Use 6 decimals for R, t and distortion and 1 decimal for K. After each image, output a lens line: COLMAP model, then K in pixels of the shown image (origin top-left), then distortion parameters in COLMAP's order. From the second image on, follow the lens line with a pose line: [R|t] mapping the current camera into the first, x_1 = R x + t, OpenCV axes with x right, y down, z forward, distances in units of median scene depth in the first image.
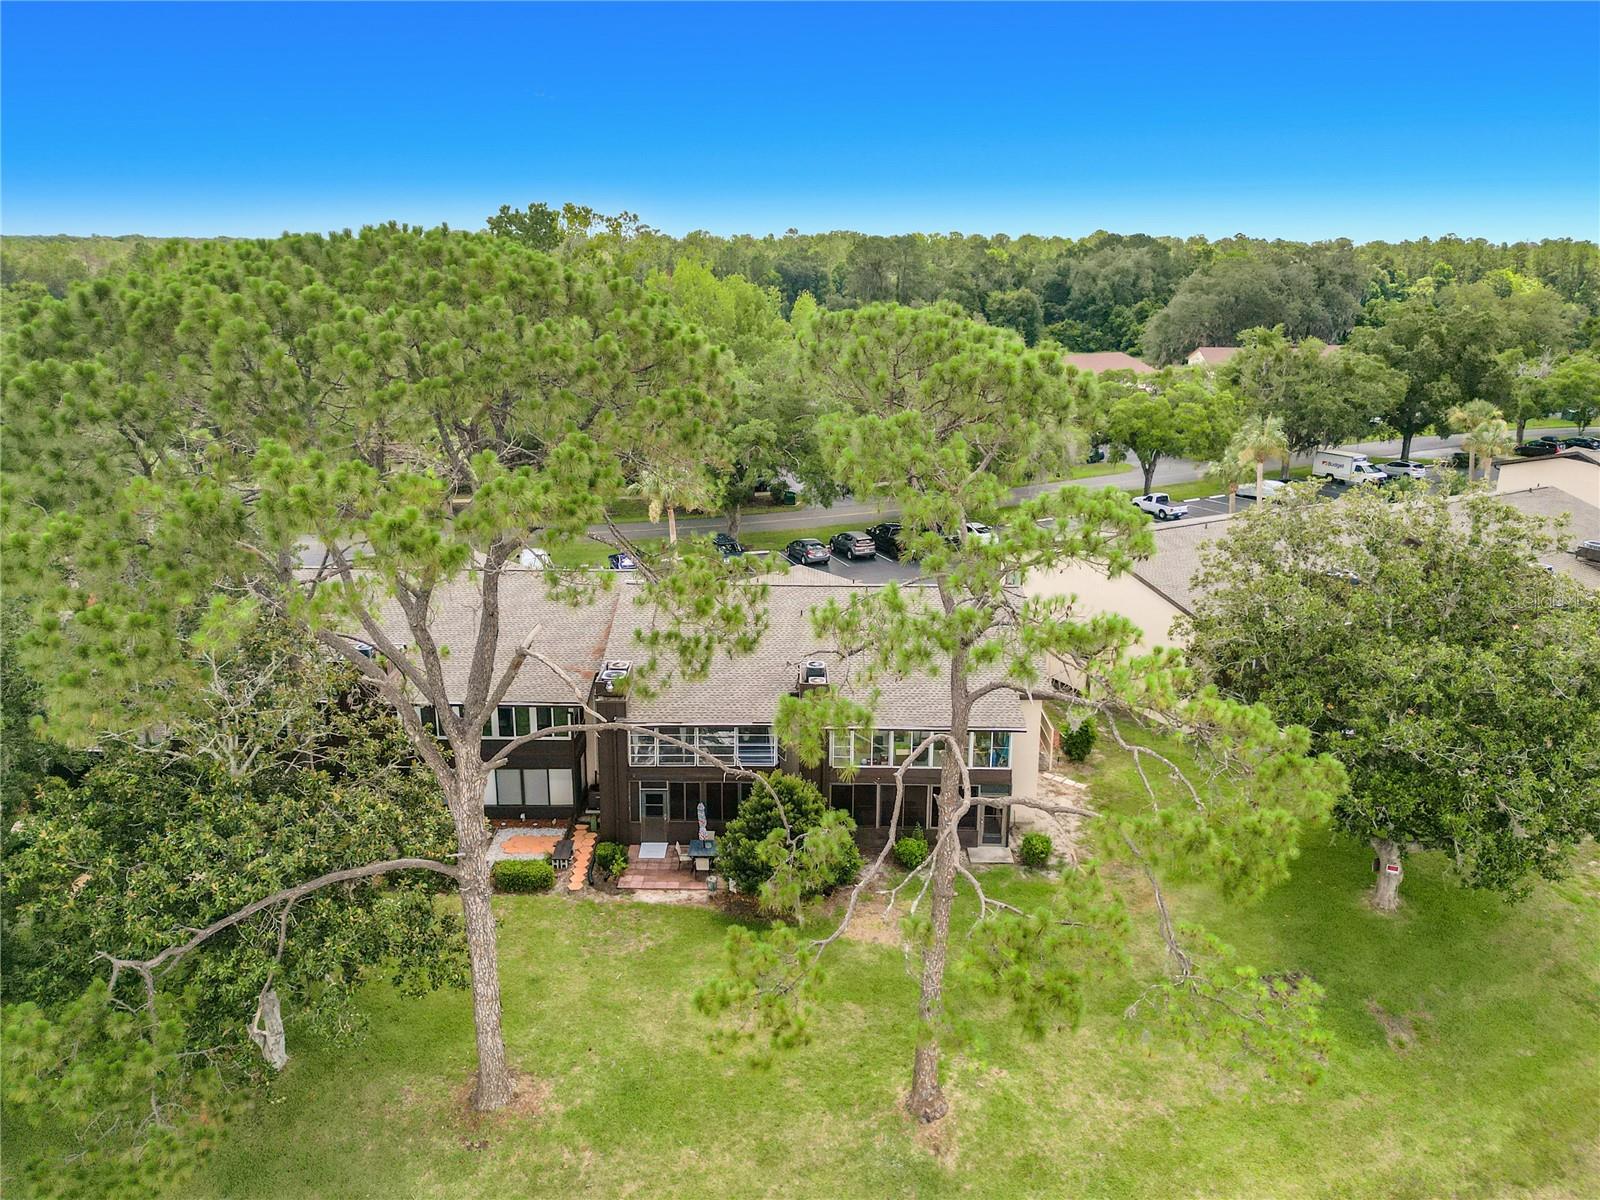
lens RADIAL K [[1175.9, 0, 801.3], [0, 1175.9, 558.3], [0, 0, 1]] dist [0.027545, -0.001068]
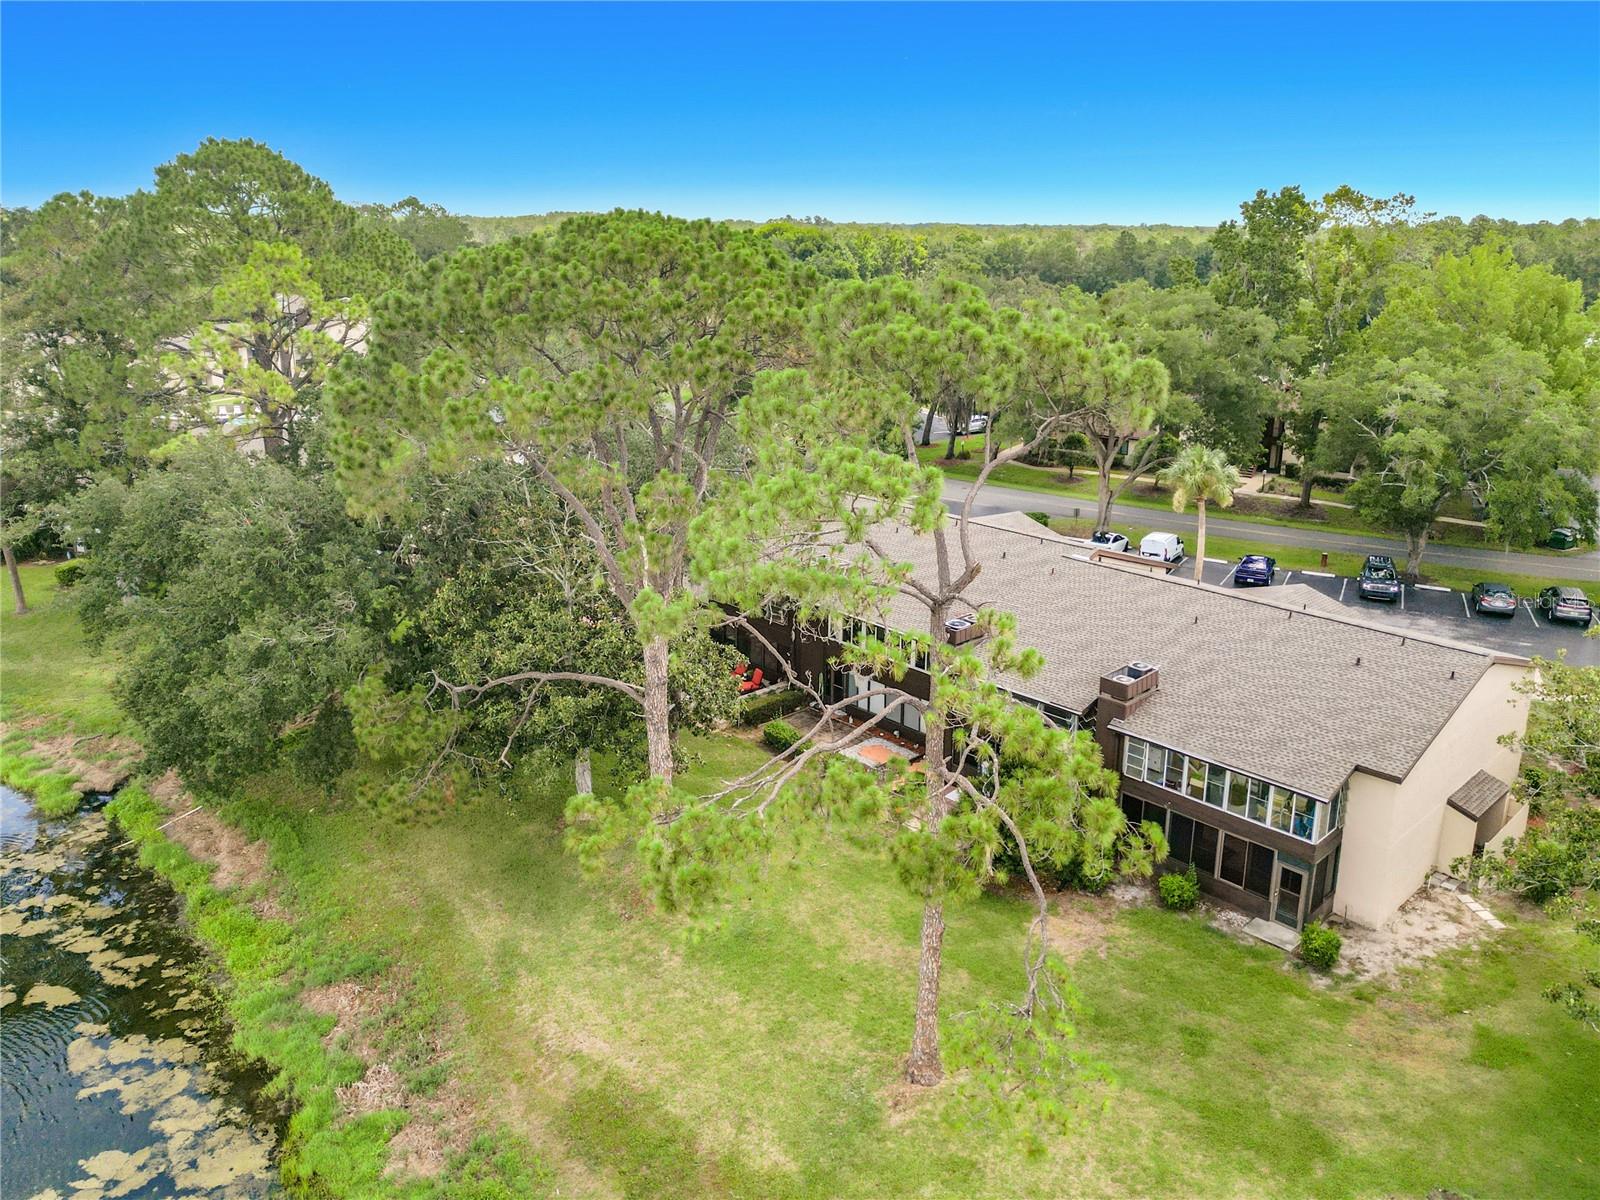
lens RADIAL K [[1198.9, 0, 785.0], [0, 1198.9, 523.8], [0, 0, 1]] dist [-0.000097, -0.004211]
pose [[0.687043, 0.175157, -0.705189, 0.634172], [-0.189947, 0.980058, 0.058371, -0.031808], [0.701350, 0.093845, 0.706612, 0.141258]]
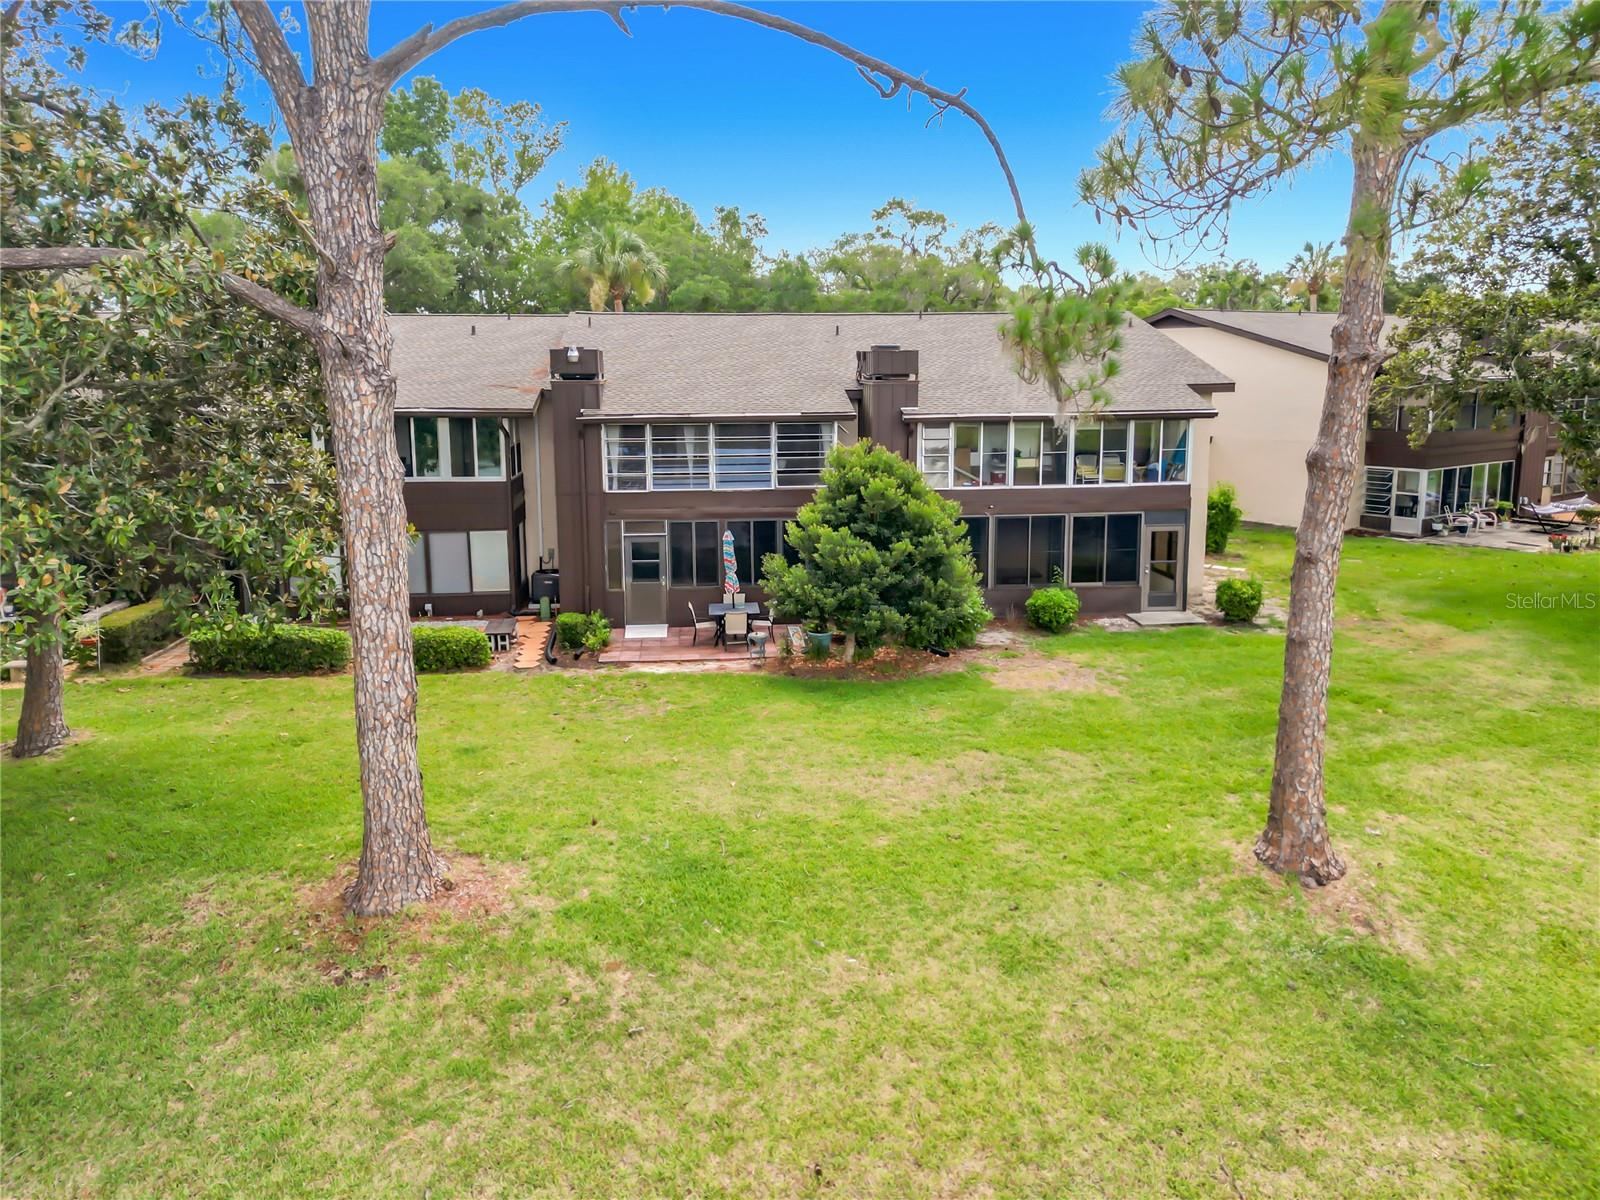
lens RADIAL K [[1139.8, 0, 800.0], [0, 1139.8, 600.0], [0, 0, 1]] dist [0.050786, -0.002247]
pose [[0.994446, -0.035089, 0.099228, -0.138182], [0.040551, 0.997741, -0.053567, 0.354269], [-0.097124, 0.057294, 0.993622, 0.512109]]
